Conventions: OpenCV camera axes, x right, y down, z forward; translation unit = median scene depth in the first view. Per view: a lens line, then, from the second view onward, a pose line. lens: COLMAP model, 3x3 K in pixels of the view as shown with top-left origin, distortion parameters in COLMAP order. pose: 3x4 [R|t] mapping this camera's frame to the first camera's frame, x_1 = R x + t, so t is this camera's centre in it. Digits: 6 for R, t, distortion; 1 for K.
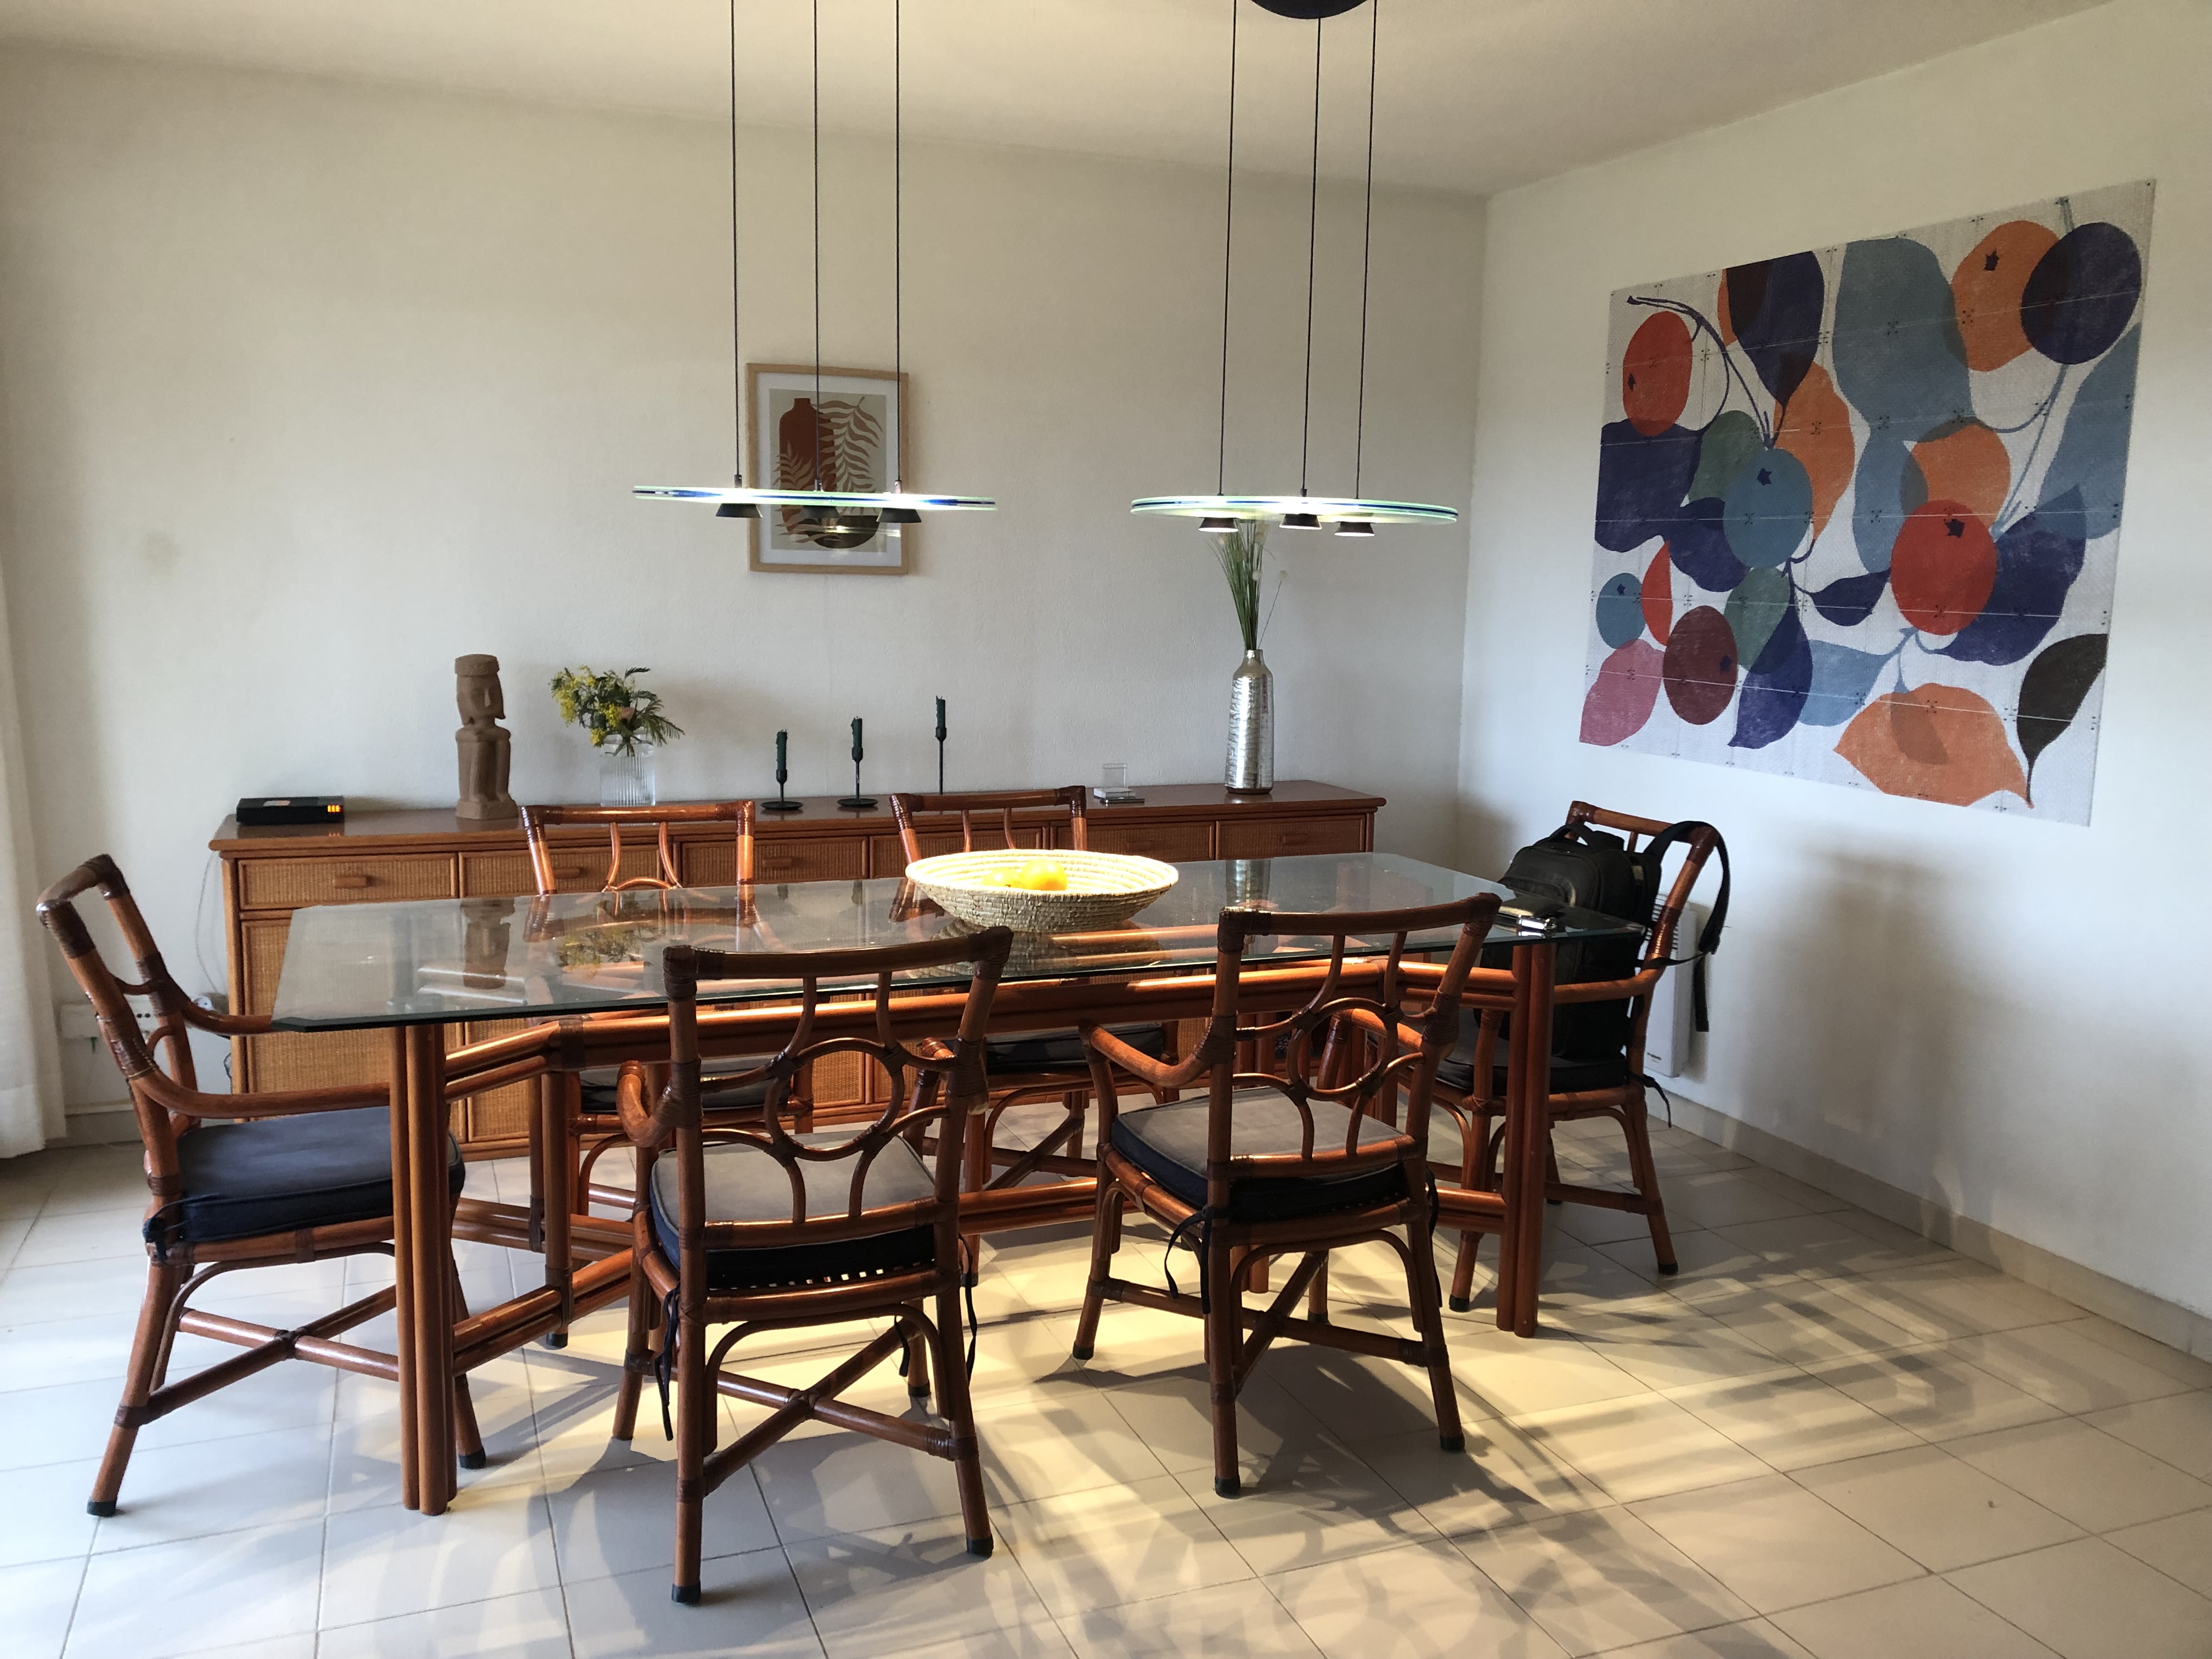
lens RADIAL K [[1790.3, 0, 1106.7], [0, 1790.3, 831.2], [0, 0, 1]] dist [0.003715, 0.006637]
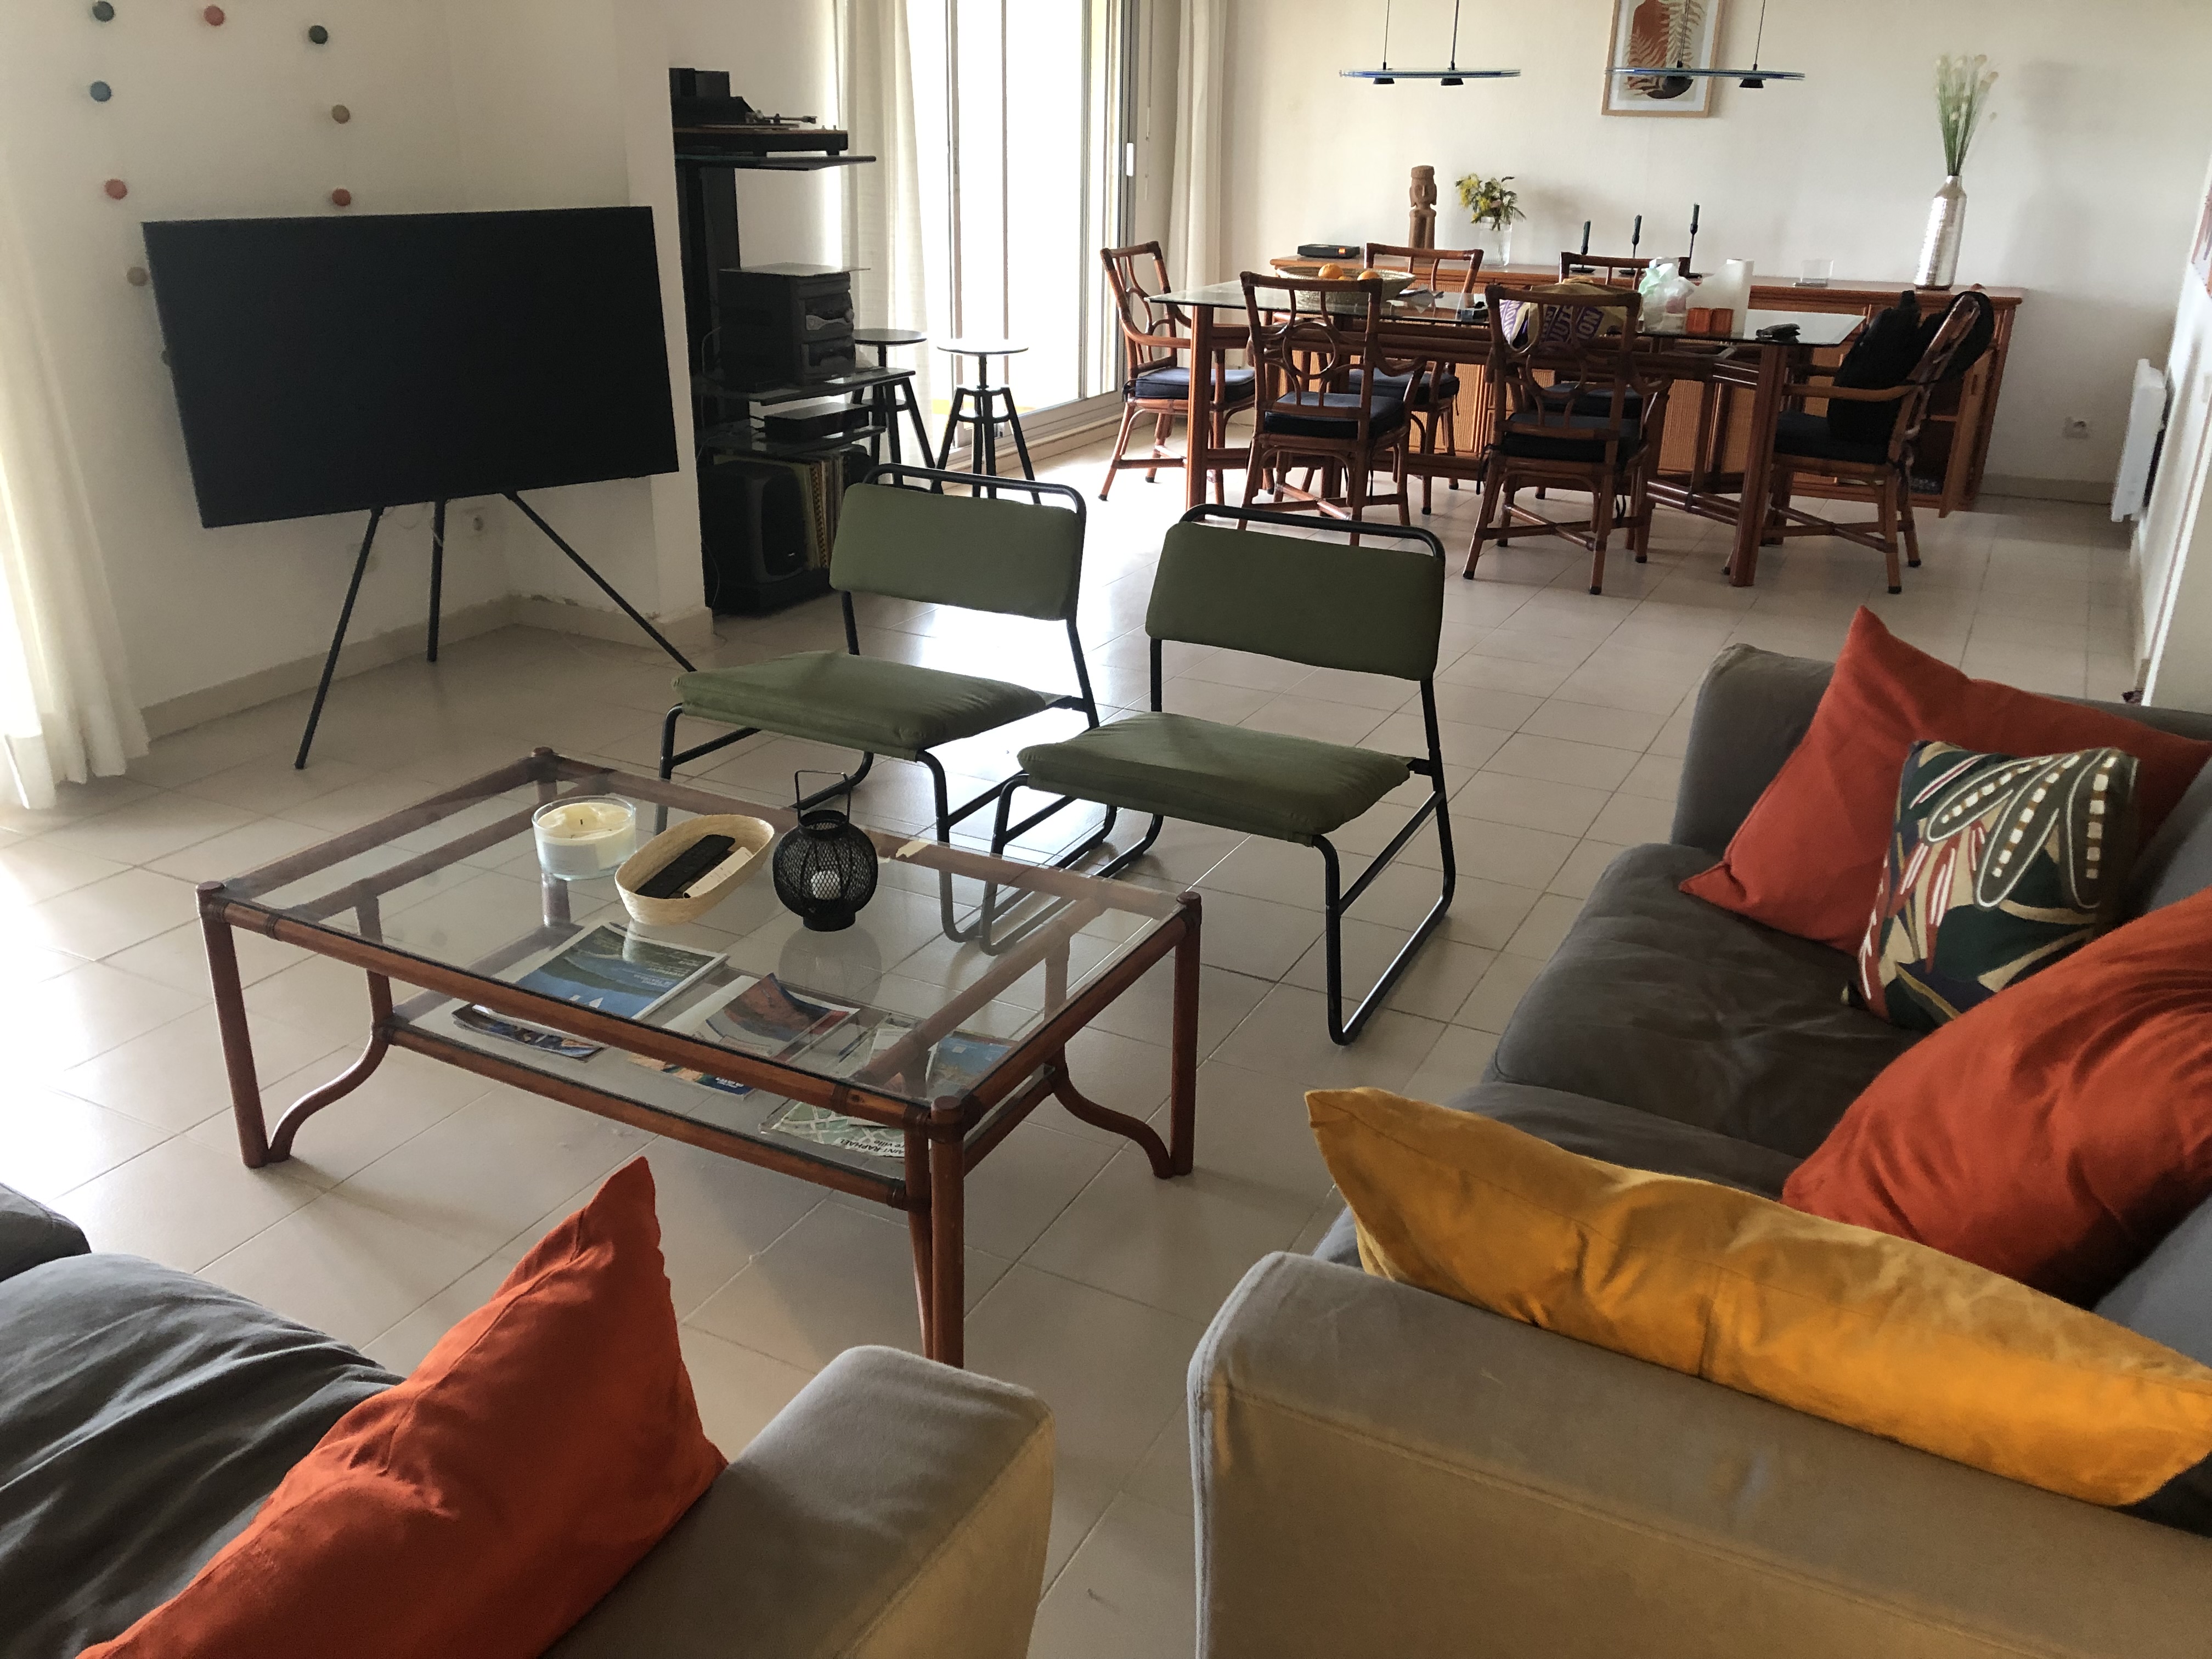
lens RADIAL K [[1790.3, 0, 1105.9], [0, 1790.3, 827.5], [0, 0, 1]] dist [0.003715, 0.006637]
pose [[0.659464, 0.271896, -0.700842, 0.828401], [-0.115324, 0.957854, 0.263090, 0.094498], [0.742837, -0.092675, 0.663026, -0.443558]]
